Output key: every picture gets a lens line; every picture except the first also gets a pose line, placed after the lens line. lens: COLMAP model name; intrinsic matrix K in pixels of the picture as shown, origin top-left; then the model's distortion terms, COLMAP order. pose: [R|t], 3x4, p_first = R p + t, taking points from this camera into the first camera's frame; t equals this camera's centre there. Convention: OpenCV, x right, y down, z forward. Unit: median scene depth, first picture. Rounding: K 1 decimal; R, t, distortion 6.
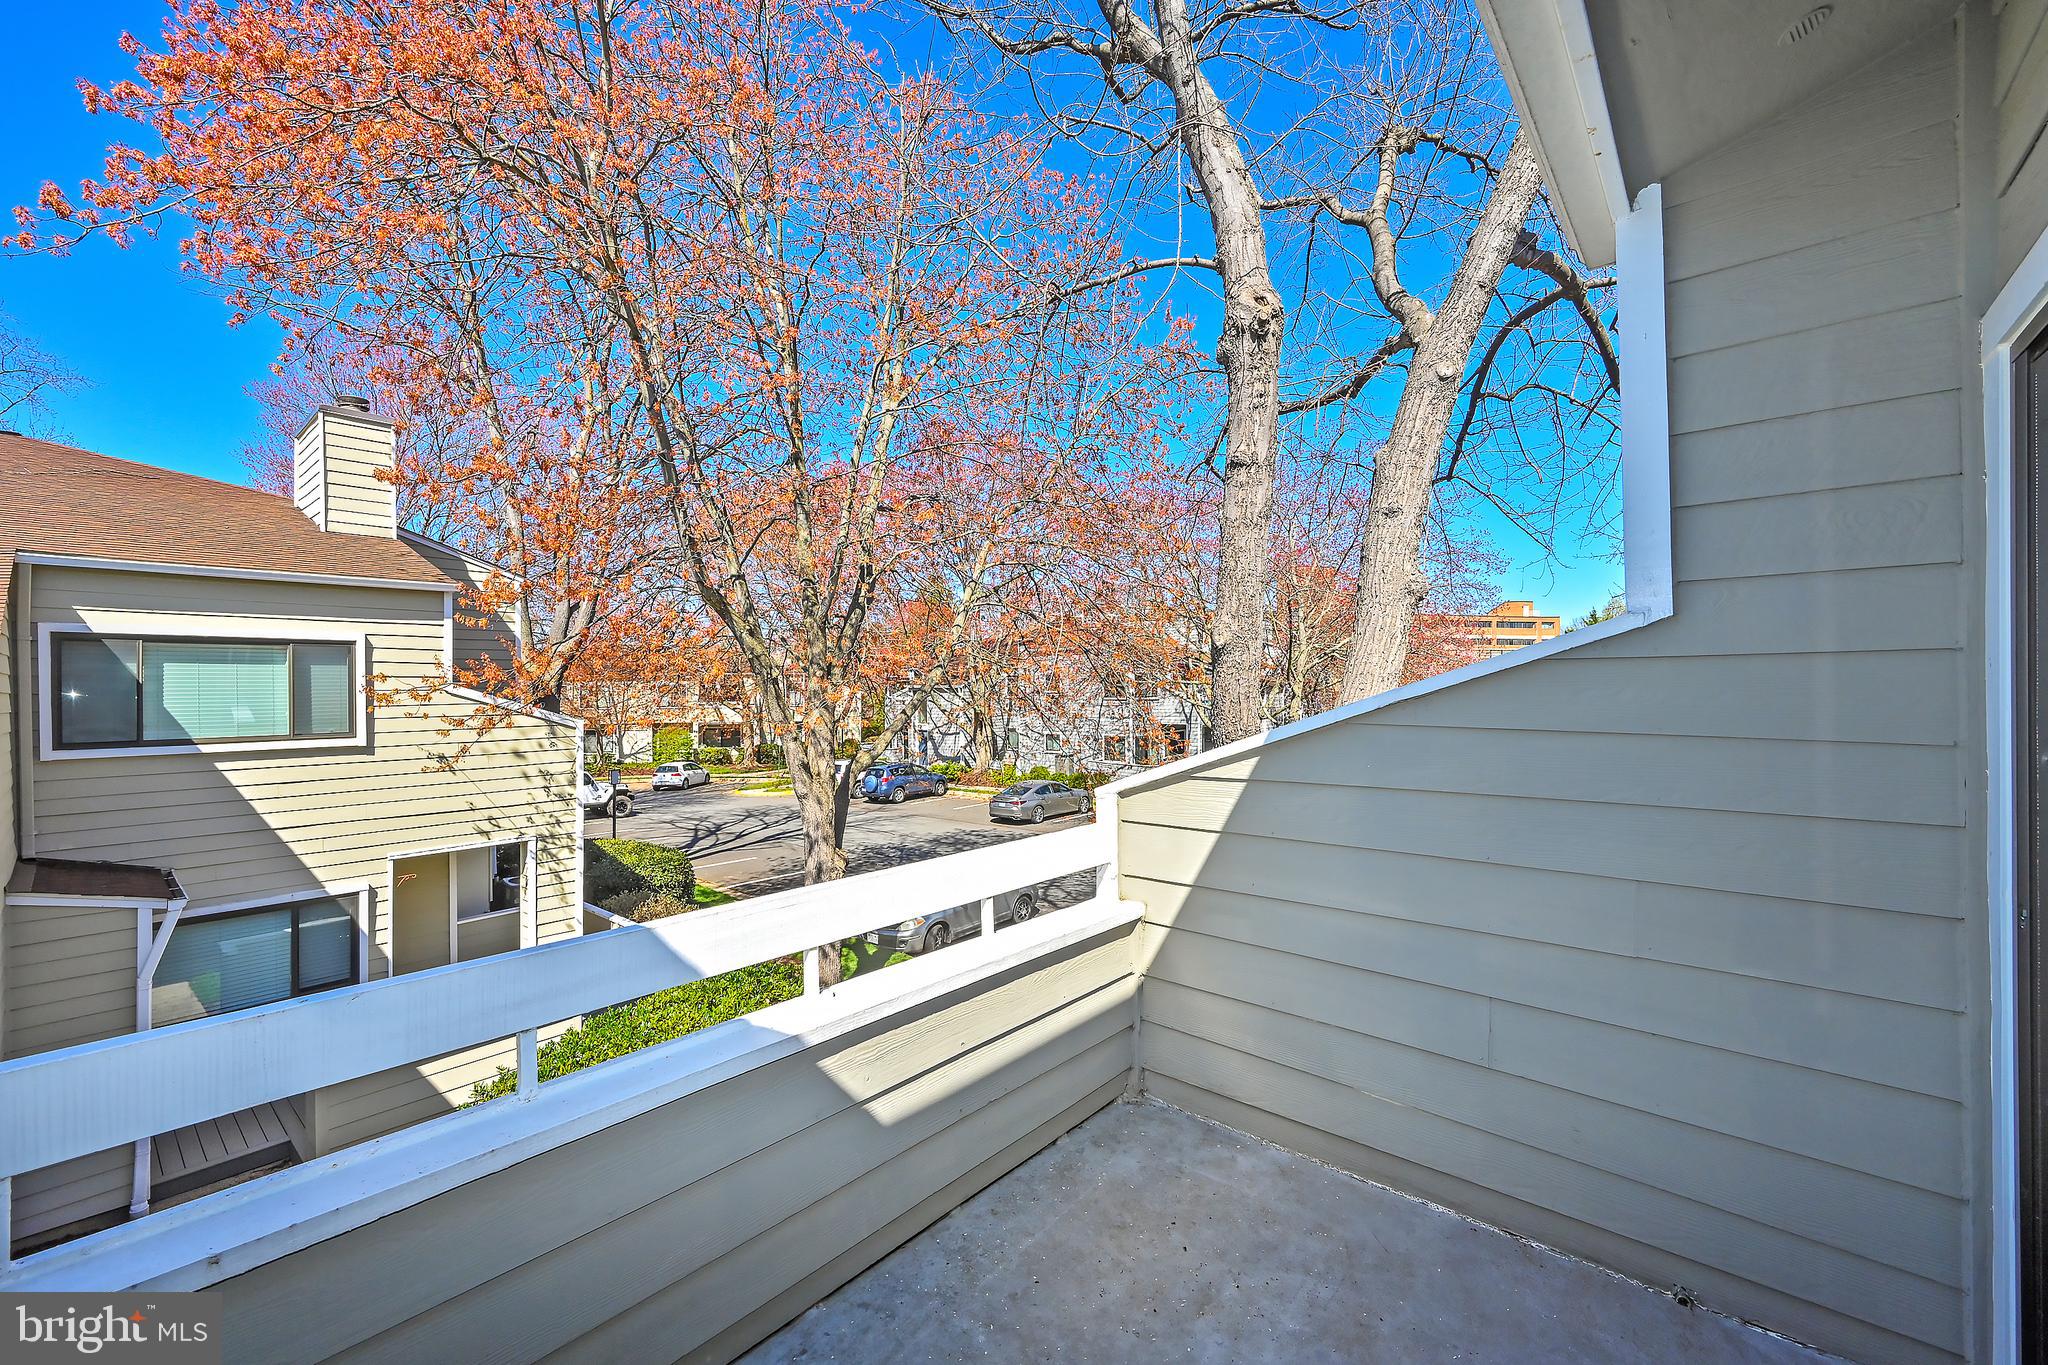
lens RADIAL K [[816.1, 0, 1020.4], [0, 816.1, 680.4], [0, 0, 1]] dist [0.001573, 0.000226]
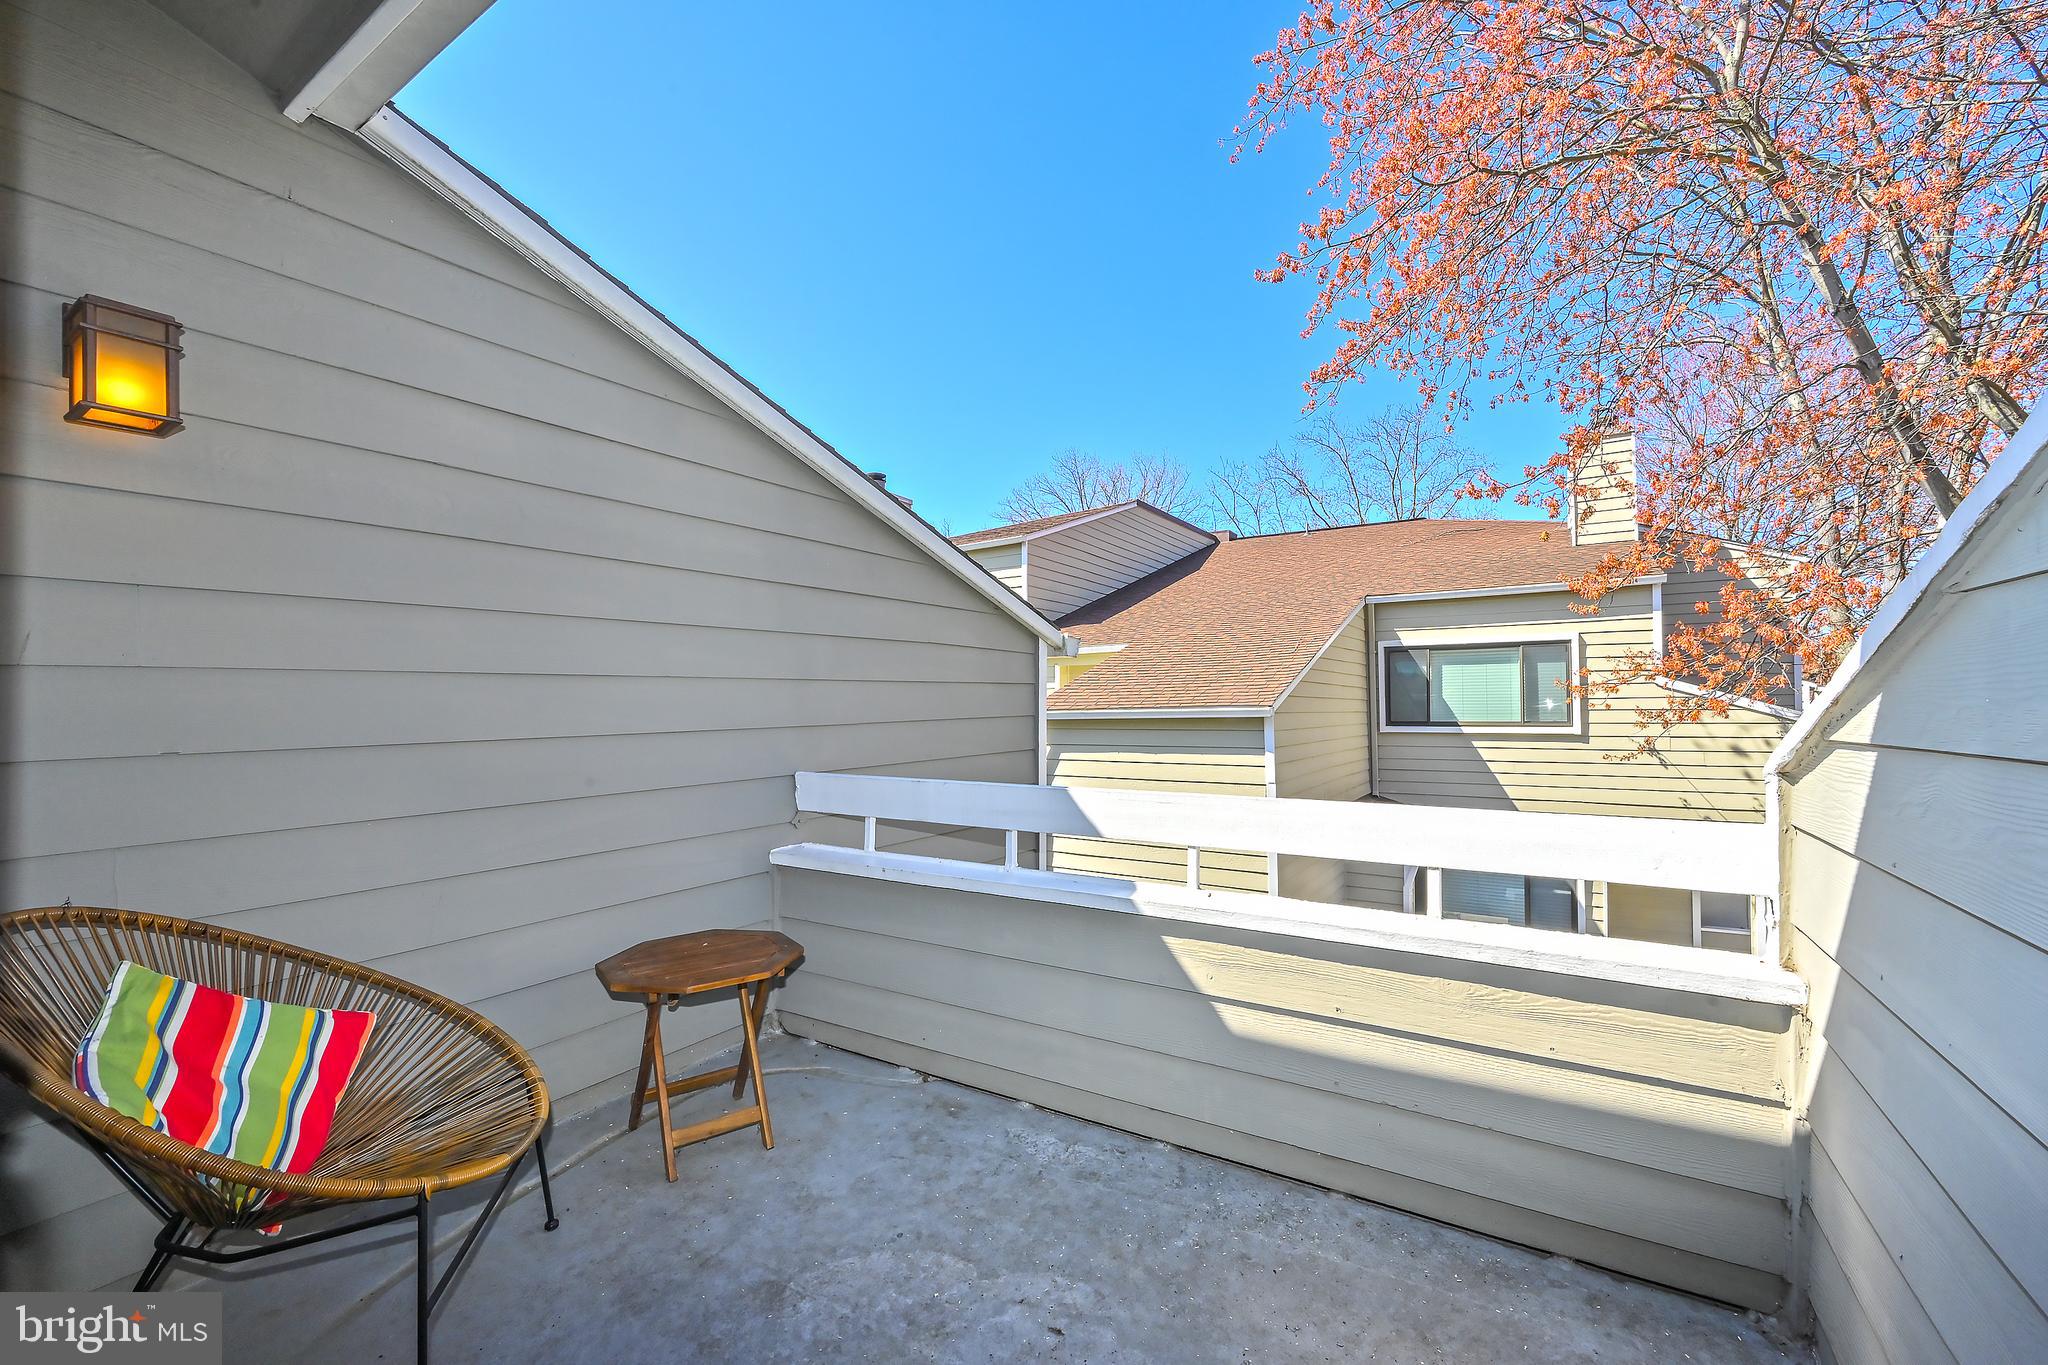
lens RADIAL K [[832.9, 0, 1065.7], [0, 832.9, 683.0], [0, 0, 1]] dist [0.000173, 0.000011]
pose [[0.169551, -0.023224, -0.985248, 0.189190], [0.013592, 0.999682, -0.021225, 0.026429], [0.985428, -0.009792, 0.169813, 0.136935]]
